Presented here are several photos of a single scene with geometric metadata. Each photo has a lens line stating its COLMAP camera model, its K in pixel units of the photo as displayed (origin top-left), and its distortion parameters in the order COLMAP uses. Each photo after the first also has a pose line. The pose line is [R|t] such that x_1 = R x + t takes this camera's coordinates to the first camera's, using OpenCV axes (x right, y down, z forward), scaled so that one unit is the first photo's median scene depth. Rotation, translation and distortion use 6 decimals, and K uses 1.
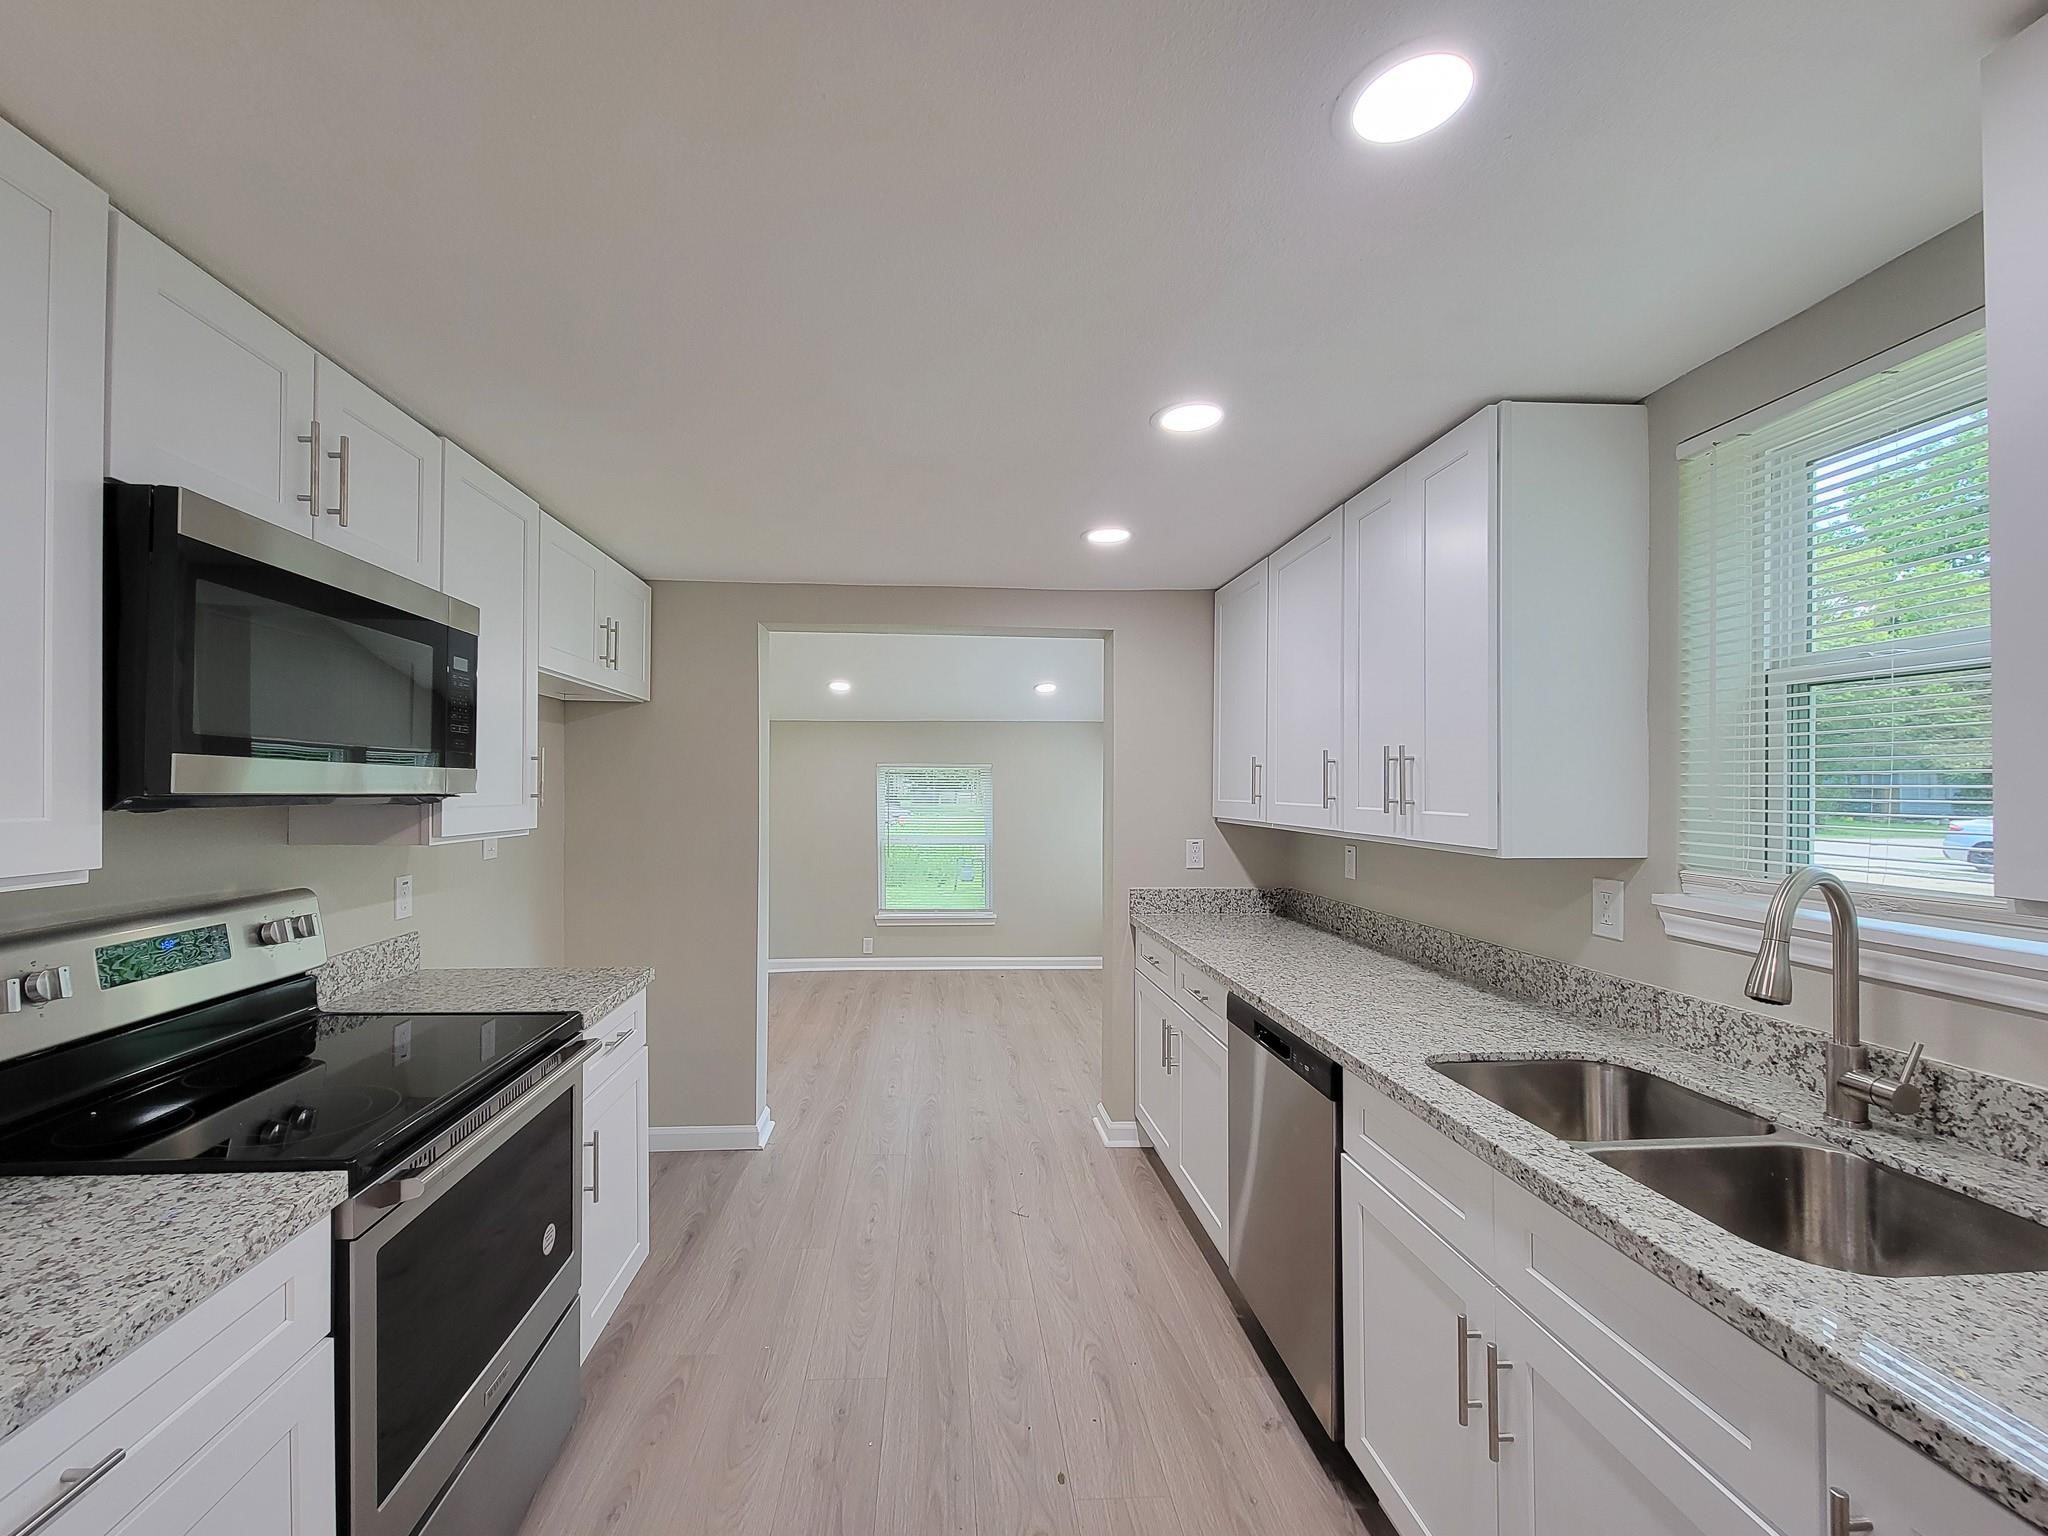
lens RADIAL K [[842.9, 0, 979.8], [0, 842.9, 800.0], [0, 0, 1]] dist [-0.000875, -0.000675]
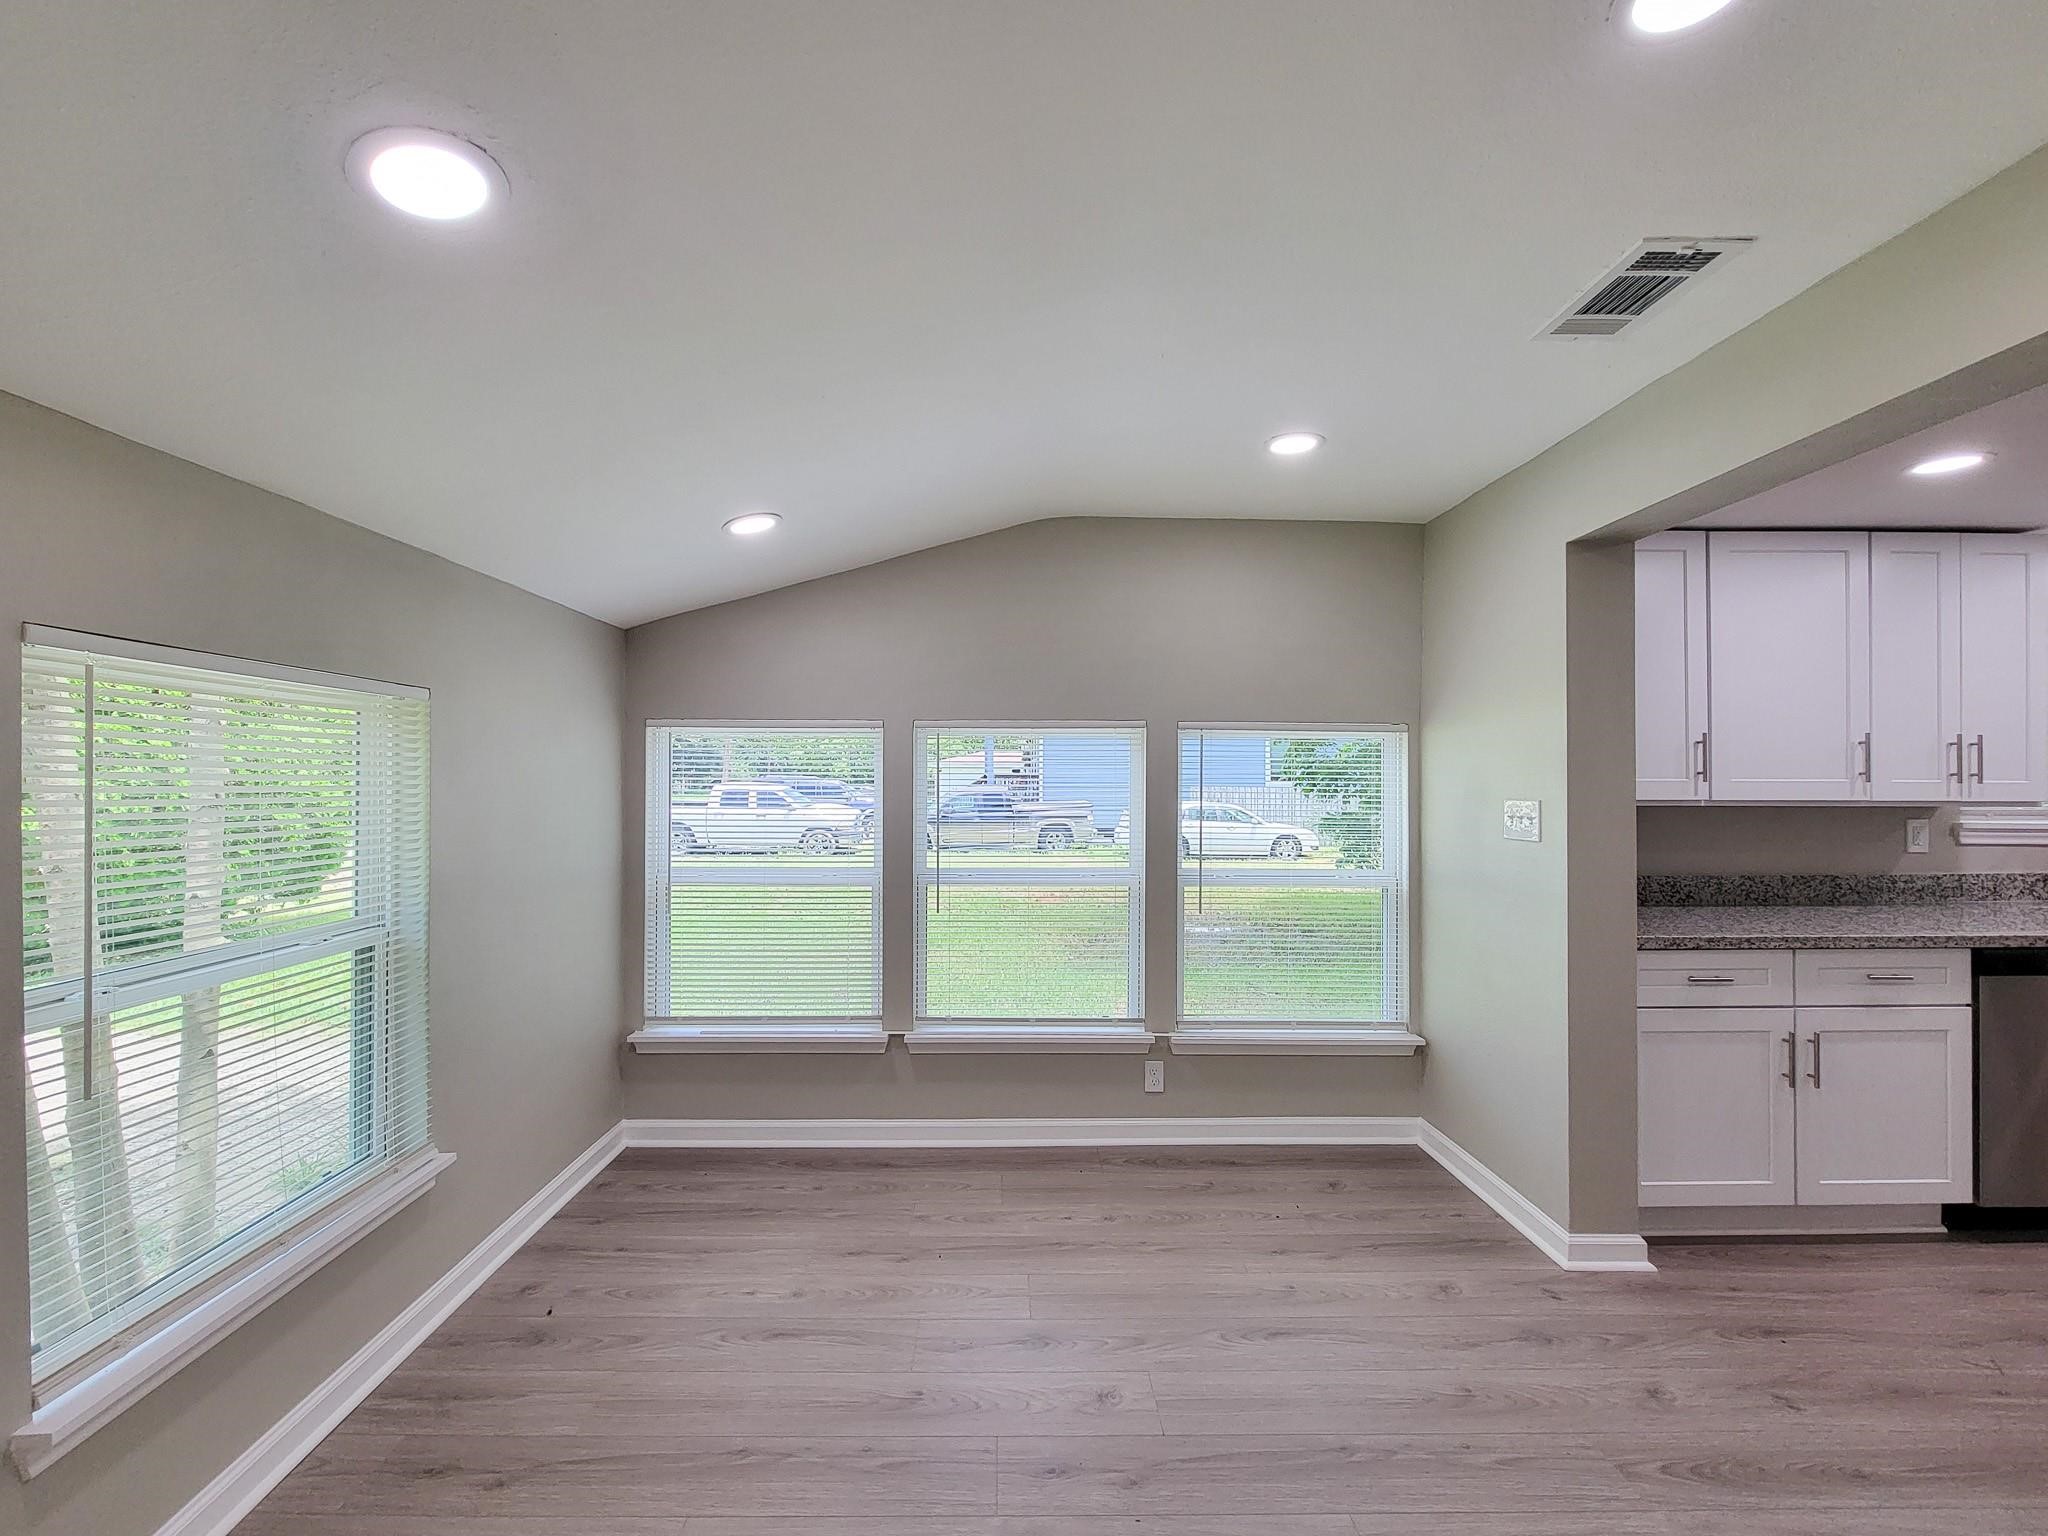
lens RADIAL K [[851.6, 0, 982.4], [0, 851.6, 774.9], [0, 0, 1]] dist [-0.000831, -0.004023]
pose [[0.064408, 0.003063, 0.997919, -1.026442], [0.015992, 0.999864, -0.004101, -0.017711], [-0.997795, 0.016222, 0.064351, 2.600435]]
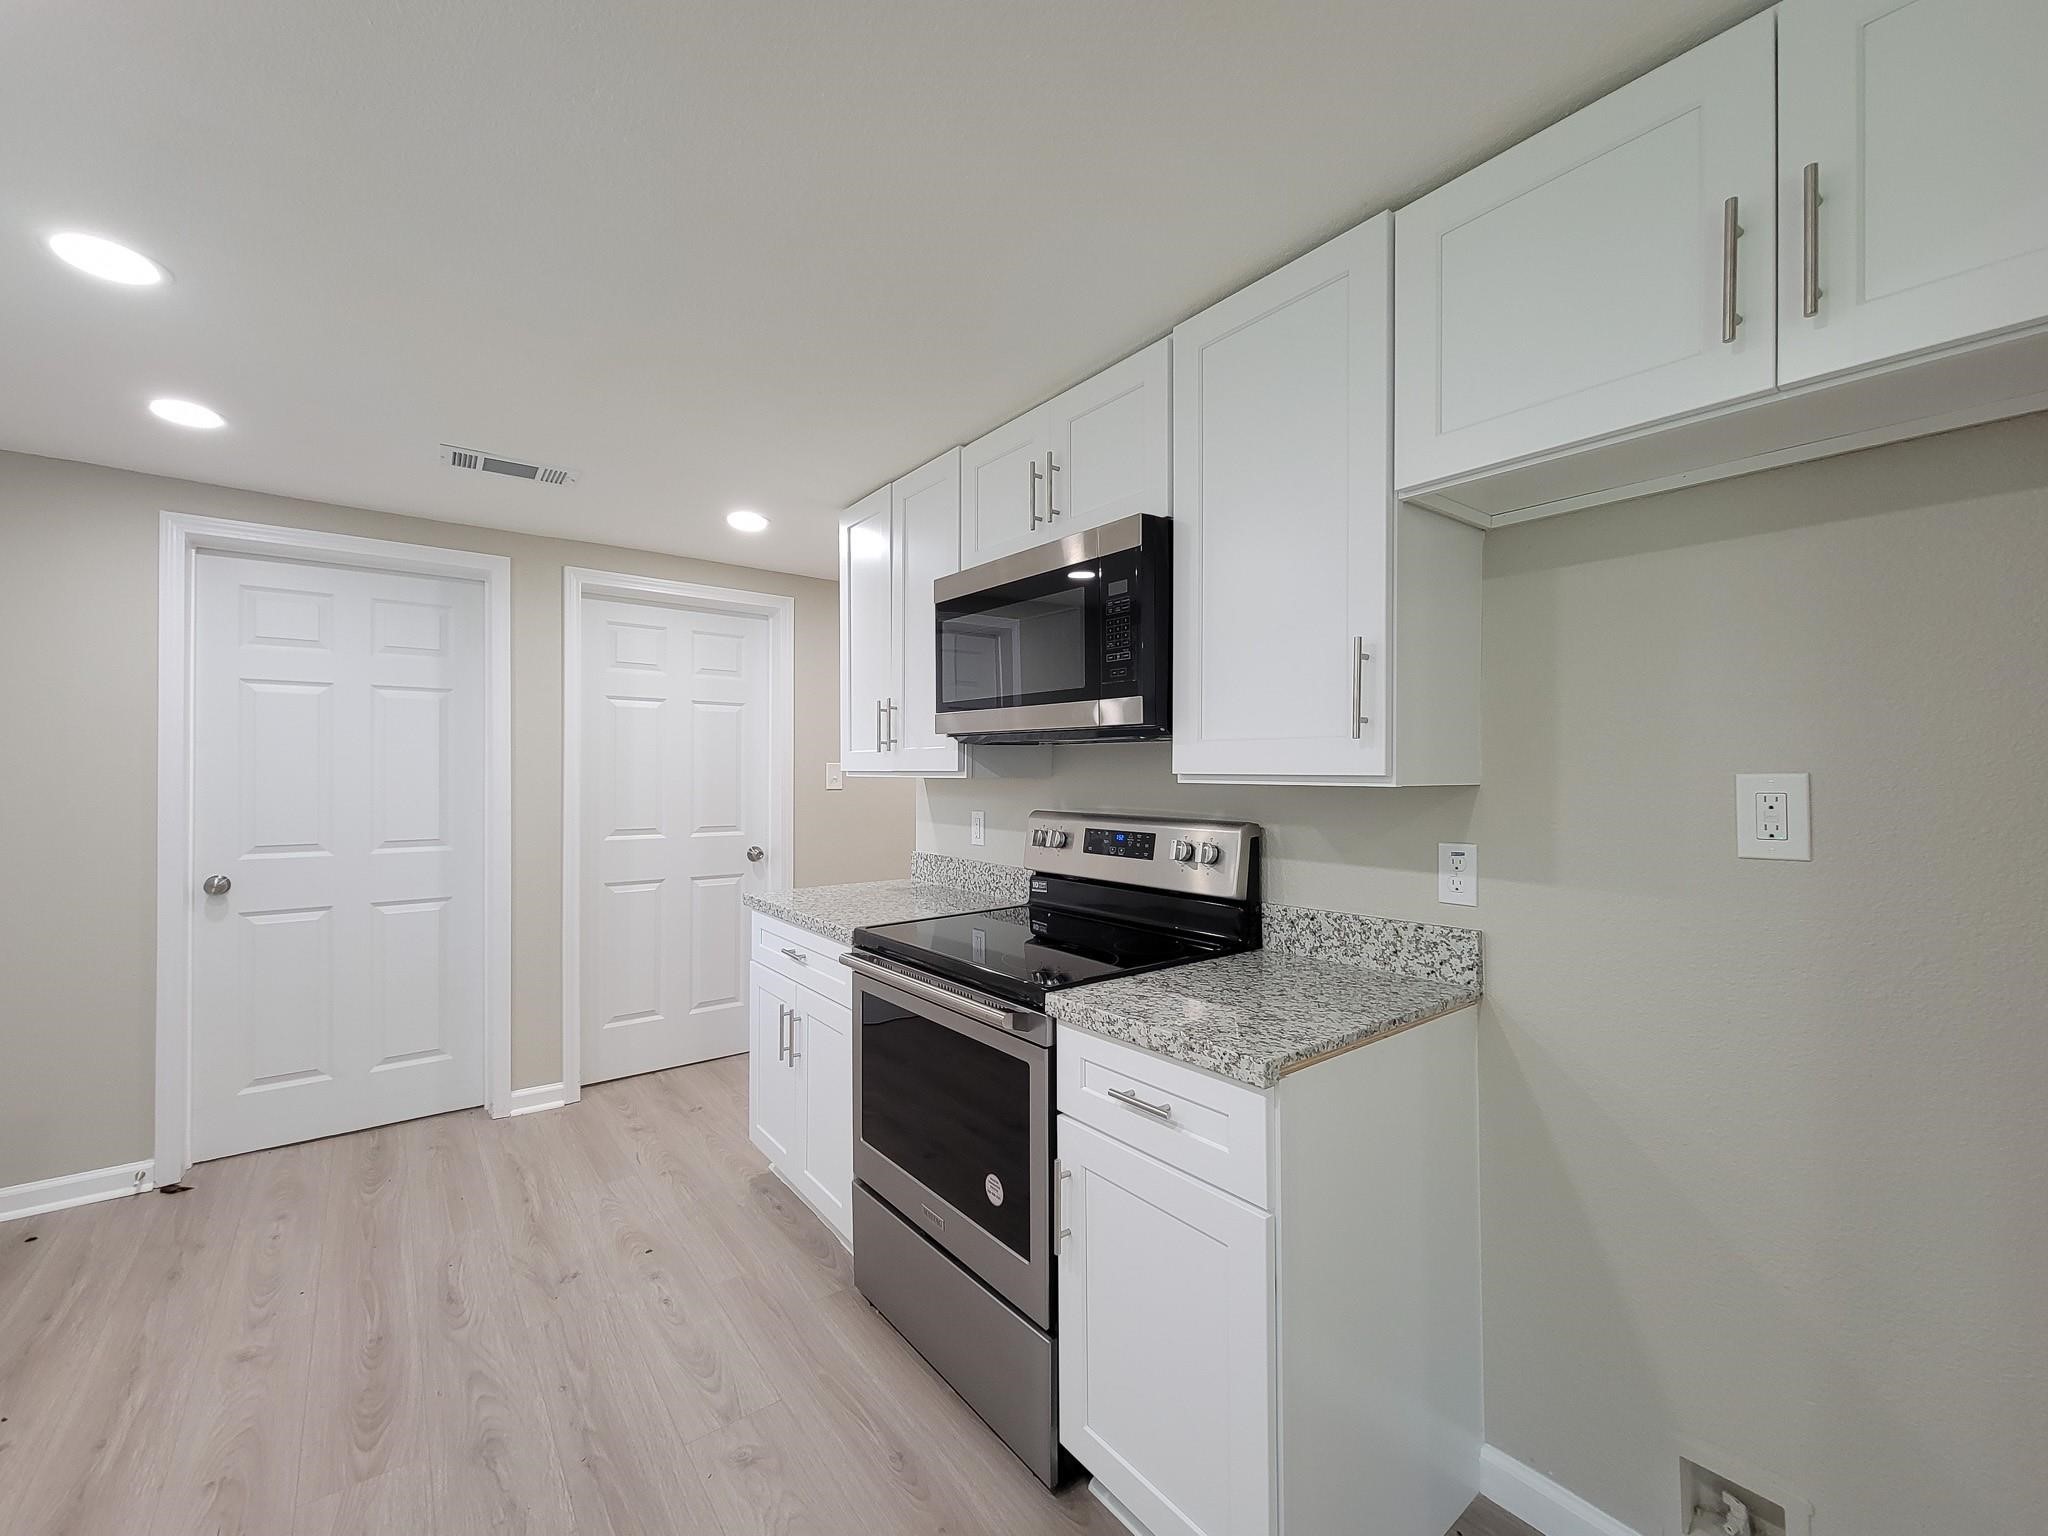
lens RADIAL K [[828.5, 0, 1025.4], [0, 828.5, 771.1], [0, 0, 1]] dist [0.002750, -0.003641]
pose [[-0.817914, -0.005651, -0.575312, 0.001210], [-0.013717, 0.999859, 0.009680, 0.033818], [0.575176, 0.015809, -0.817877, 1.577466]]
